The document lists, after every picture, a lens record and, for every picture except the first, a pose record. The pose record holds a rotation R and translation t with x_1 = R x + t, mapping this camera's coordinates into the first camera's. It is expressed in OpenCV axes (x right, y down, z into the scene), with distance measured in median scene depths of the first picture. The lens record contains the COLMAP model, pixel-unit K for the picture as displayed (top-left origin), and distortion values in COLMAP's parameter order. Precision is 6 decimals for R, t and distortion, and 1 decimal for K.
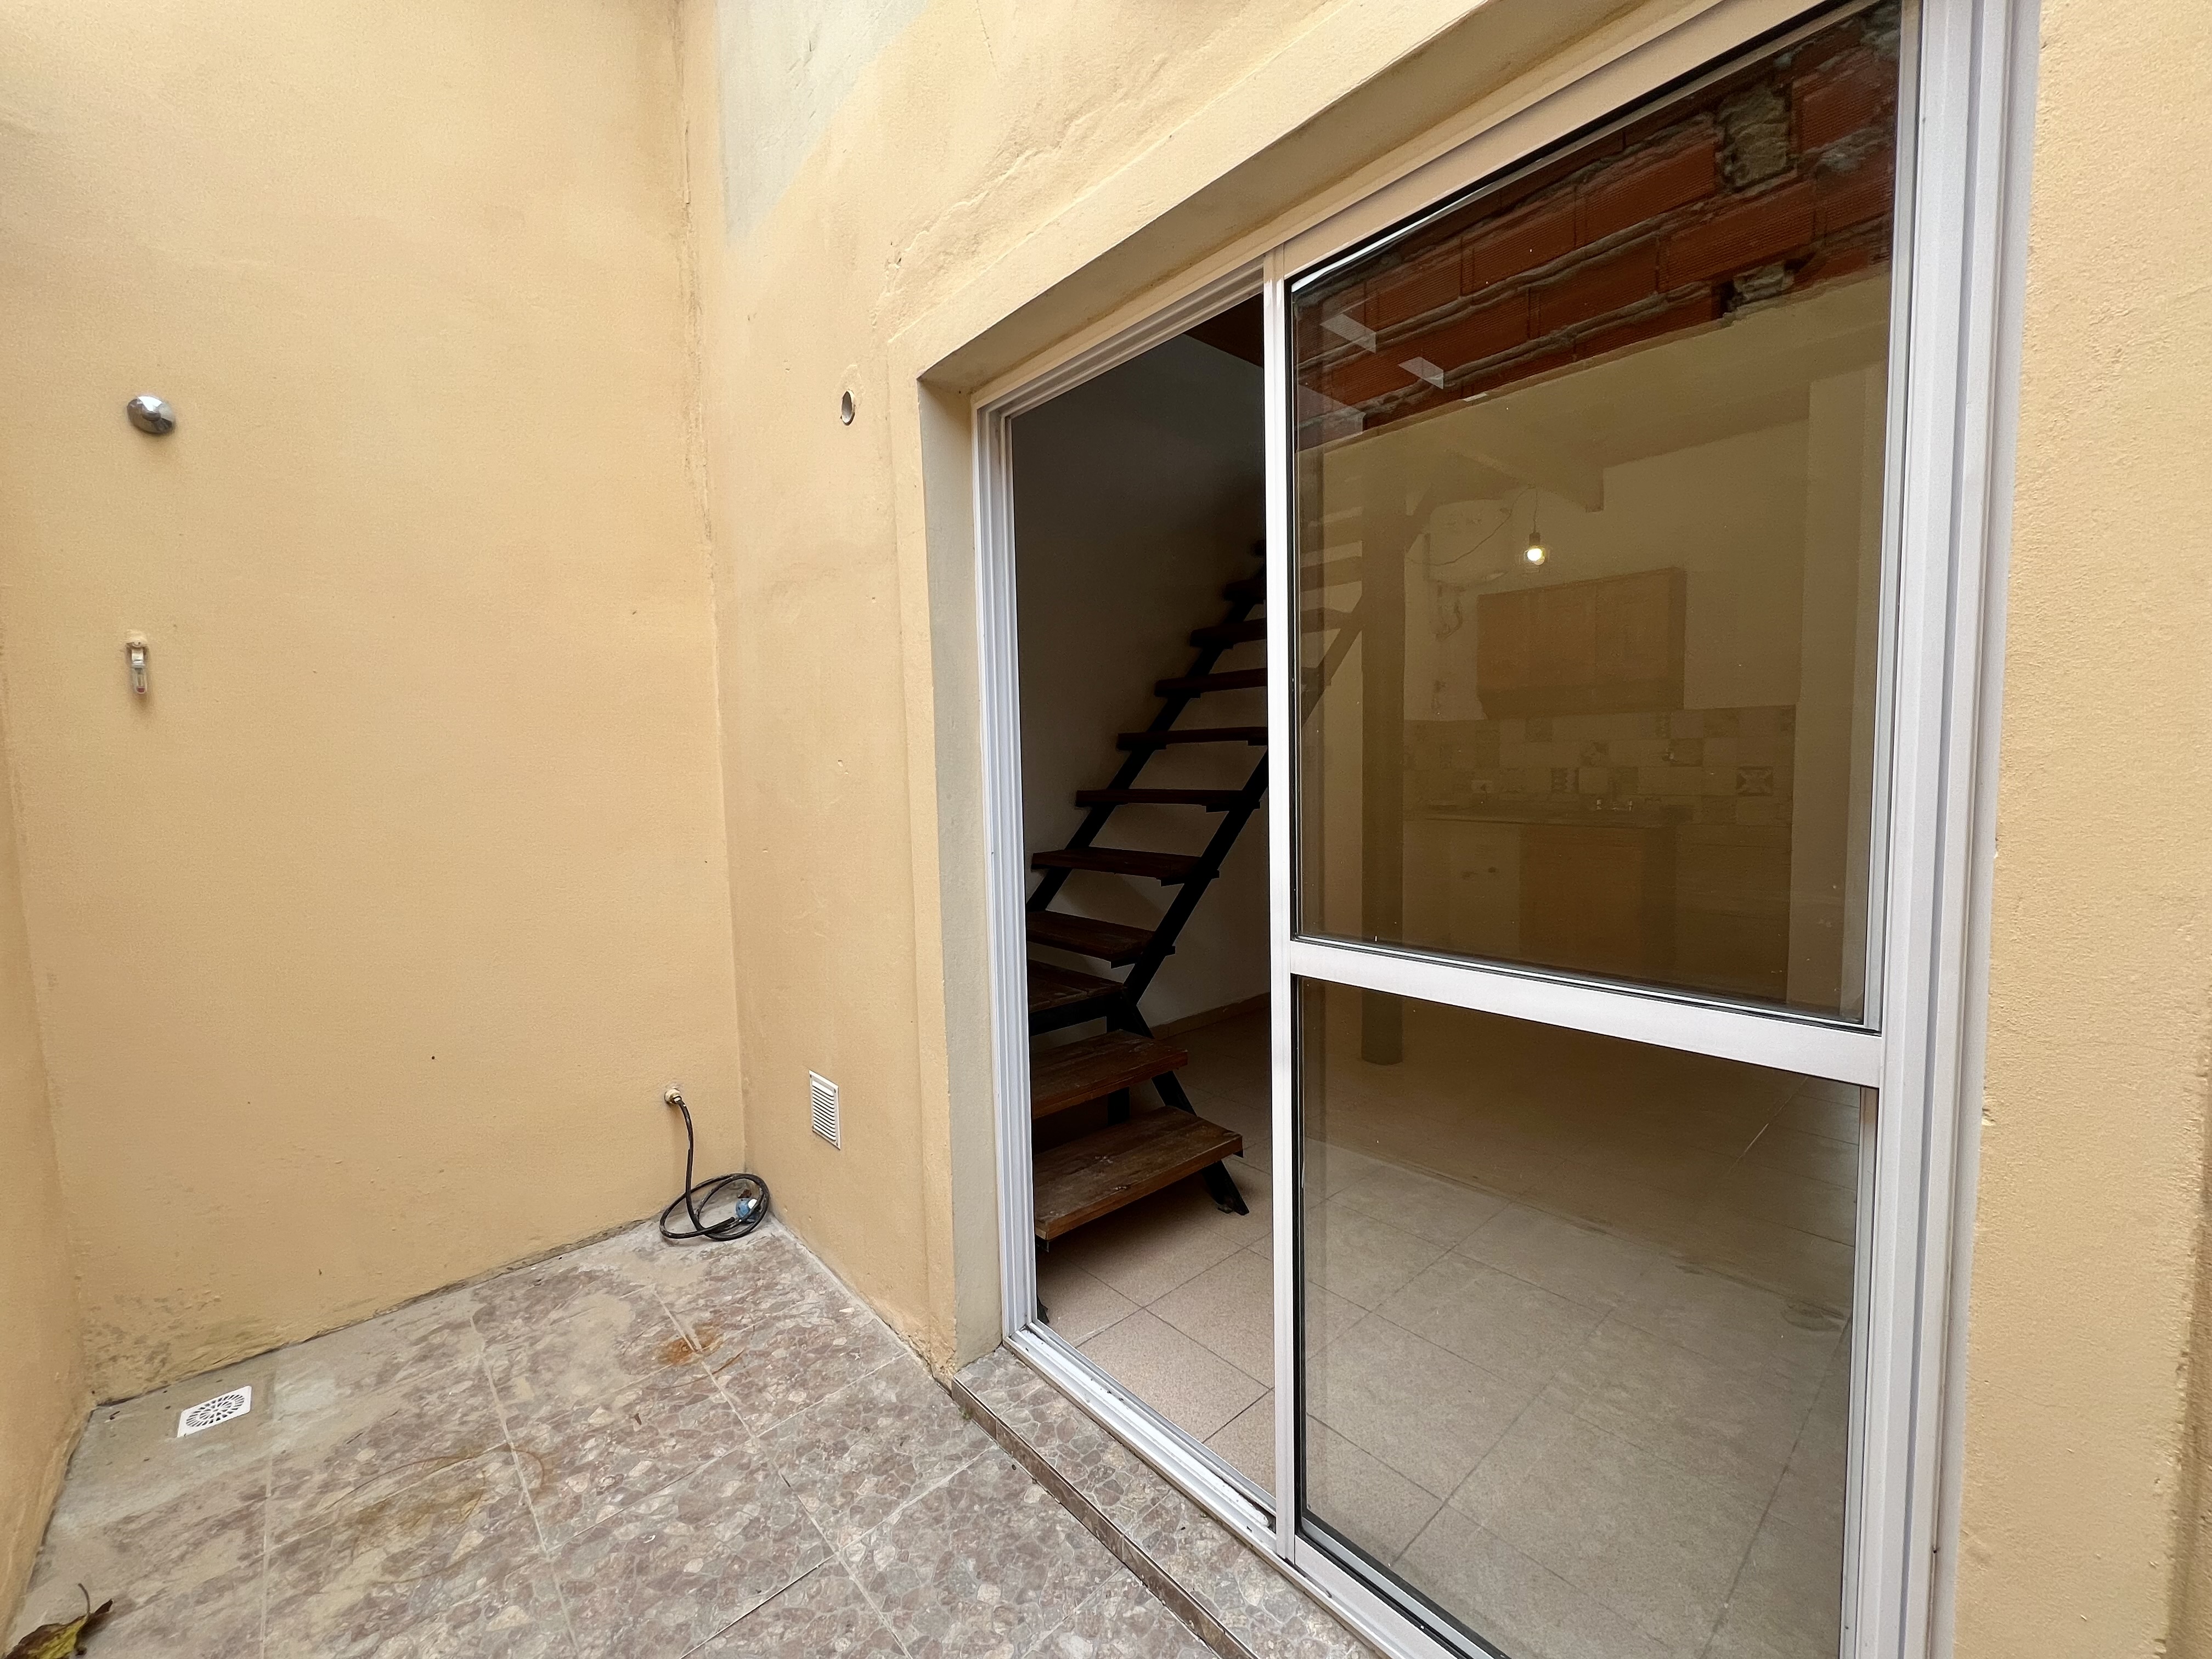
lens RADIAL K [[881.6, 0, 1103.0], [0, 881.6, 824.8], [0, 0, 1]] dist [-0.003791, 0.000949]
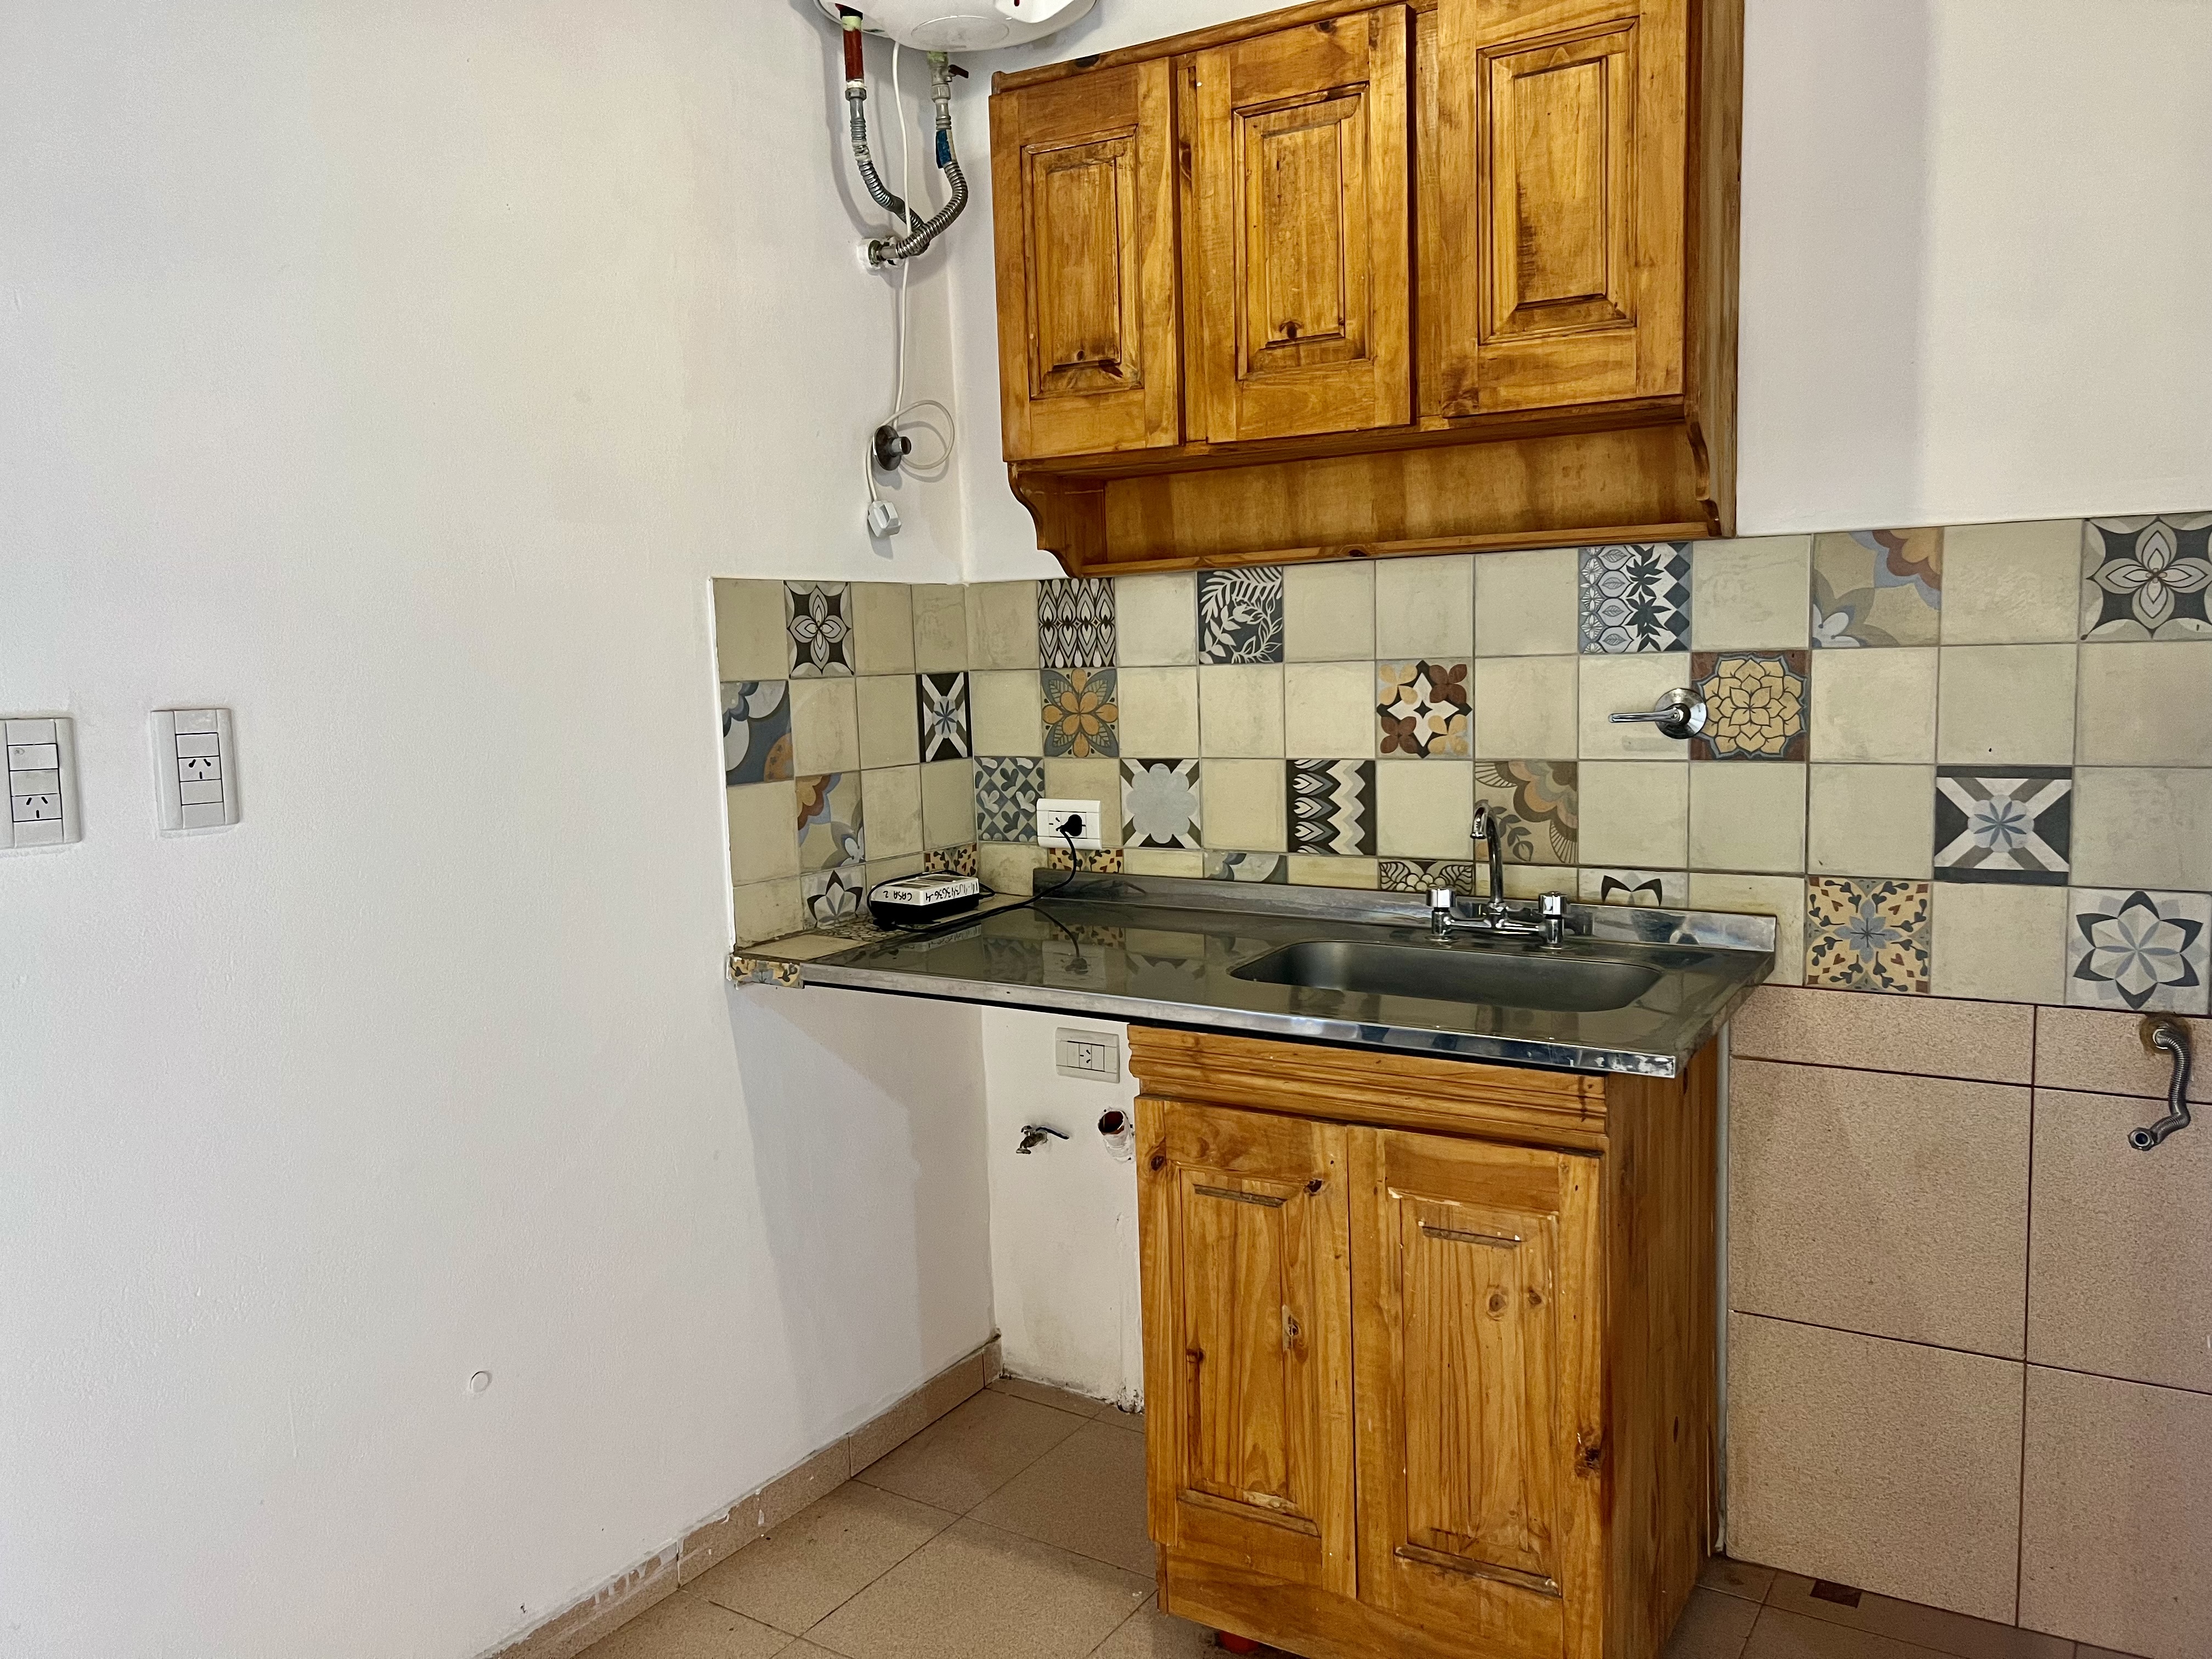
lens RADIAL K [[1654.9, 0, 1096.8], [0, 1654.9, 830.3], [0, 0, 1]] dist [0.057762, -0.064415]
pose [[0.966200, -0.040669, 0.254566, 0.353077], [0.032533, 0.998819, 0.036091, -0.068396], [-0.255733, -0.026590, 0.966382, 0.574763]]
